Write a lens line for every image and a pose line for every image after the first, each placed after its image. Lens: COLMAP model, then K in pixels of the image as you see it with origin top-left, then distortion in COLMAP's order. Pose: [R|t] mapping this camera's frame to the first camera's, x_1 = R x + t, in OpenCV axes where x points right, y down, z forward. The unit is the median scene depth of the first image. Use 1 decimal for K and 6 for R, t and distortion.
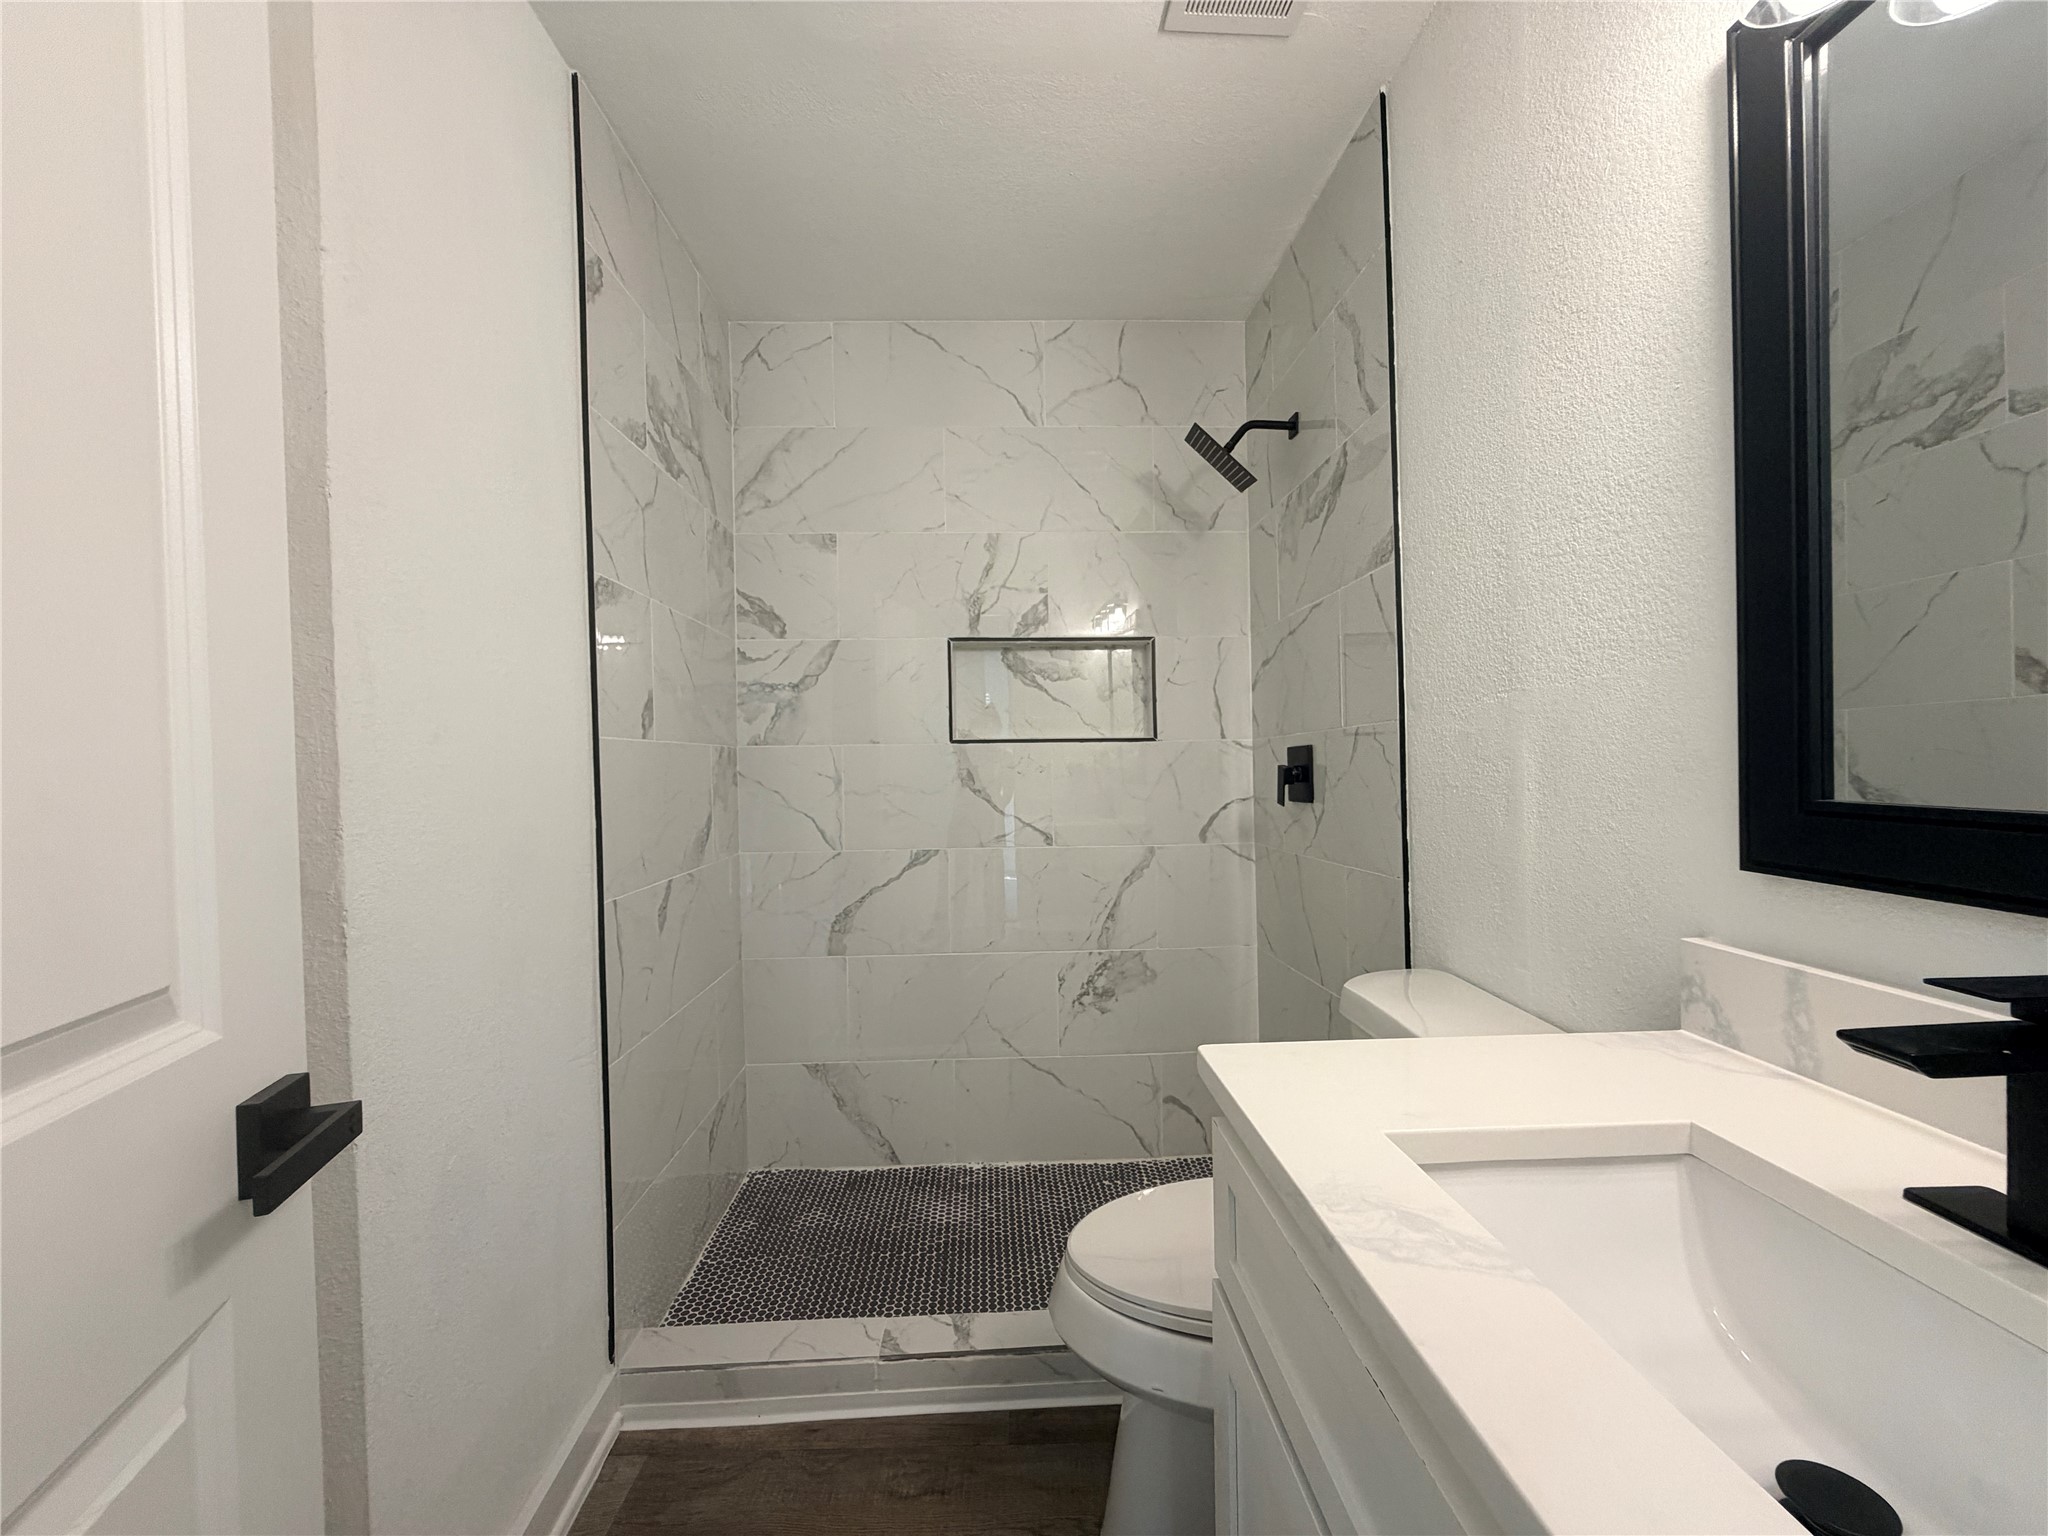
lens RADIAL K [[820.4, 0, 1022.8], [0, 820.4, 769.2], [0, 0, 1]] dist [0.002799, -0.000338]
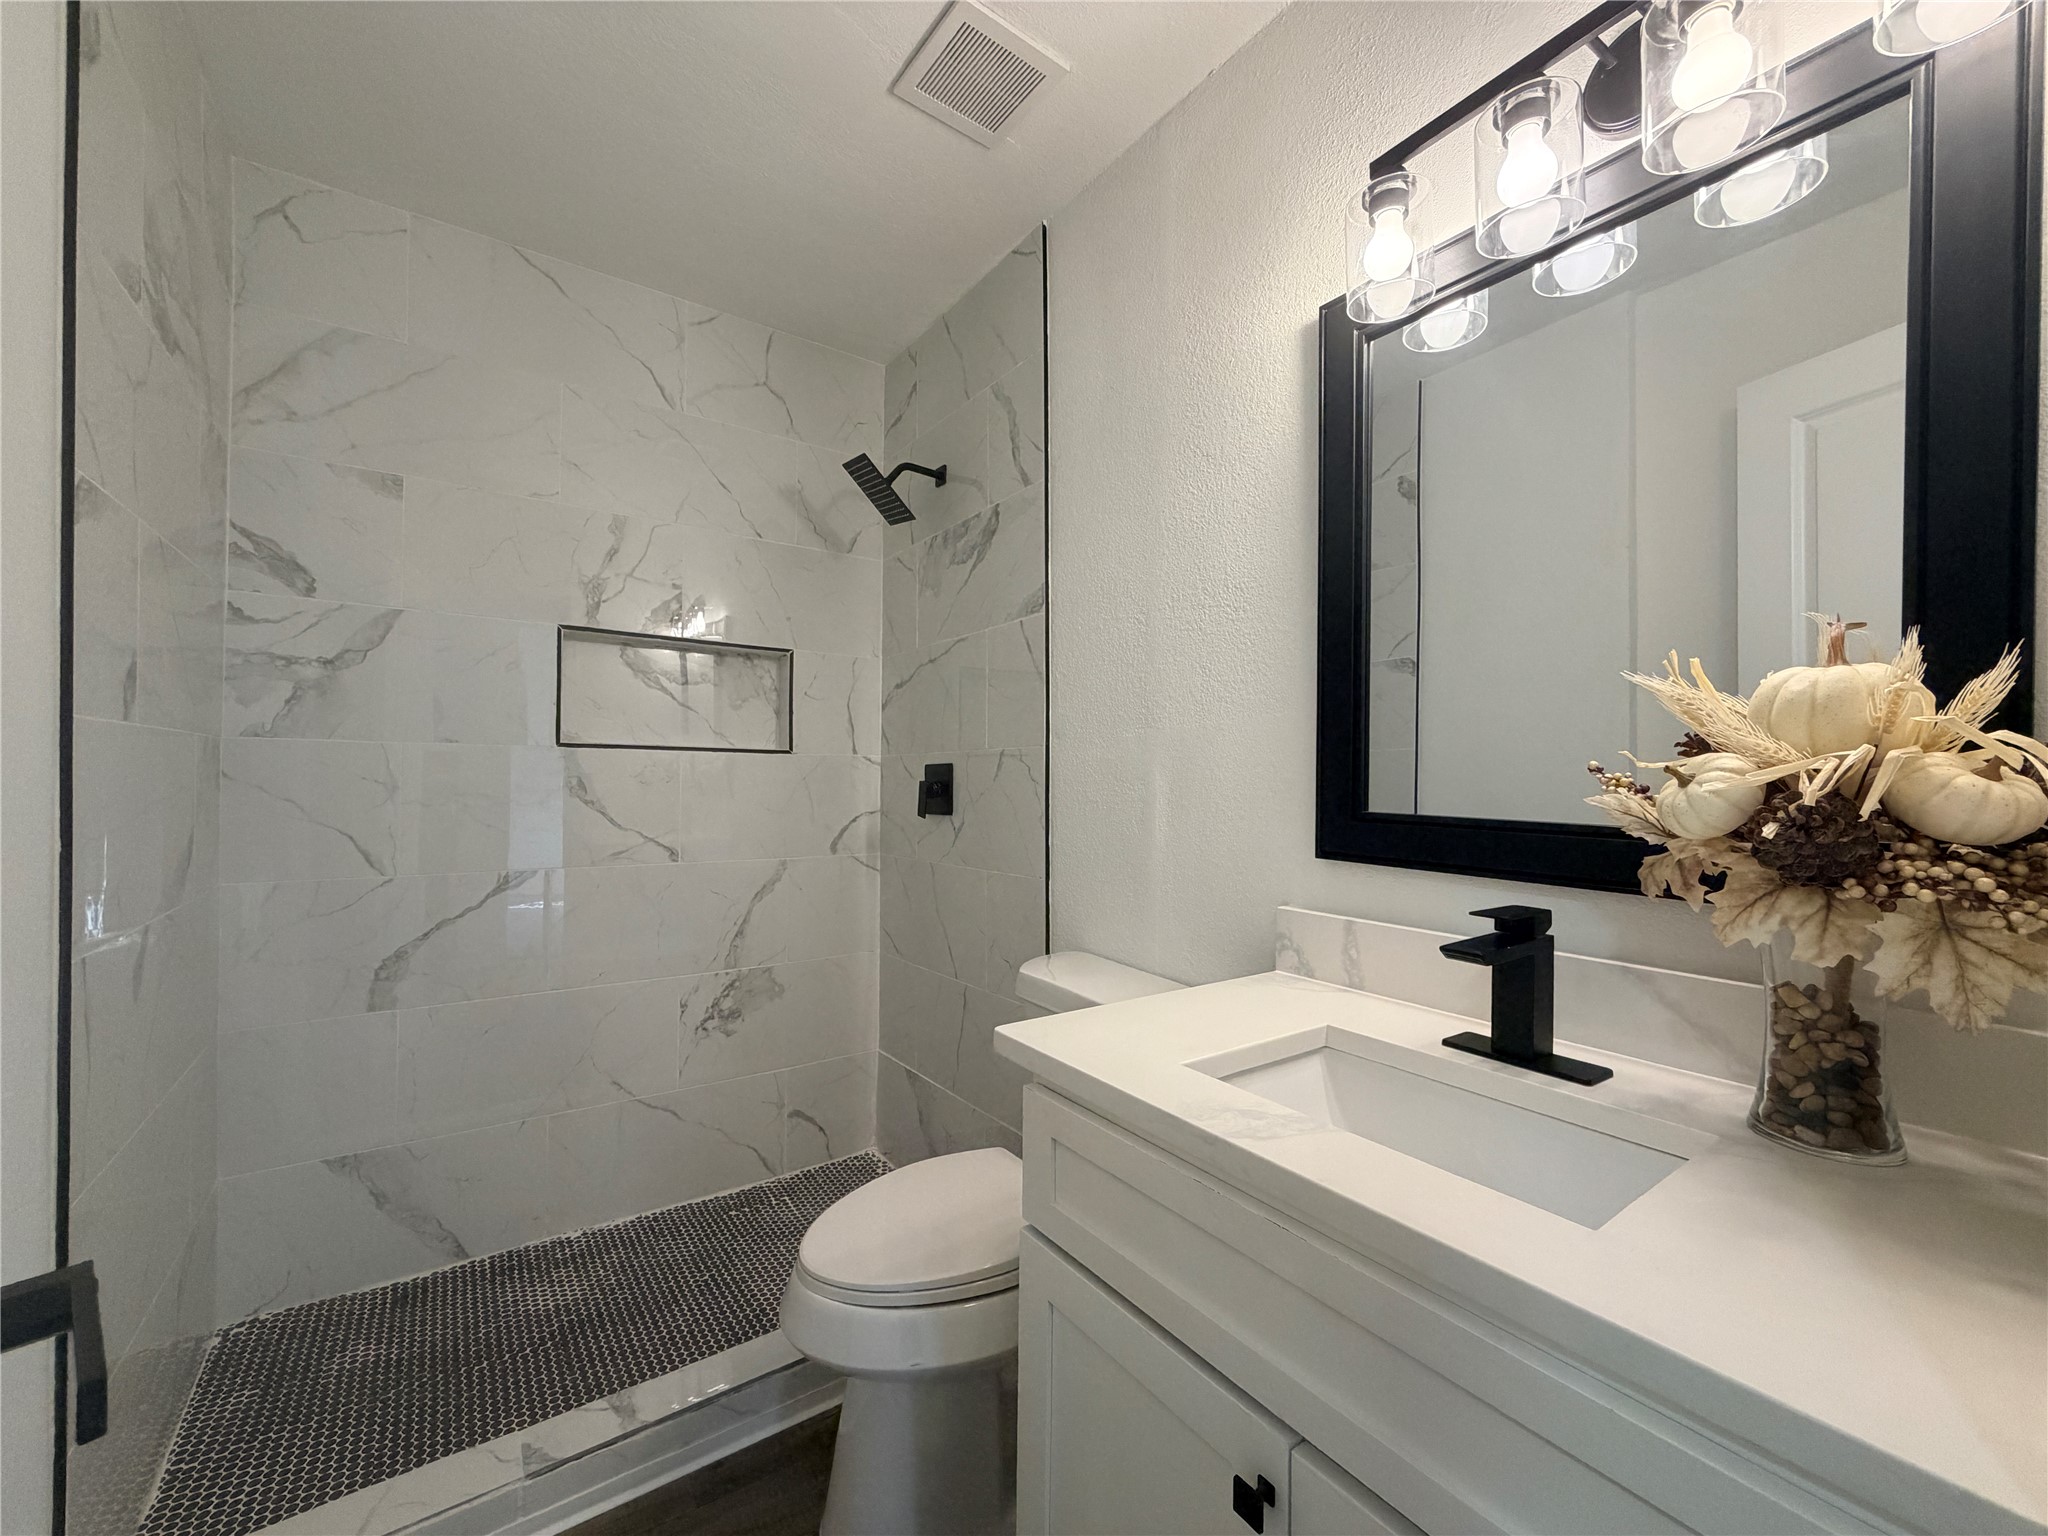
lens RADIAL K [[820.4, 0, 1016.7], [0, 820.4, 769.3], [0, 0, 1]] dist [0.002799, -0.000338]
pose [[0.840128, 0.031894, 0.541450, -0.169118], [-0.021828, 0.999449, -0.025004, 0.004205], [-0.541949, 0.009188, 0.840361, 0.013851]]
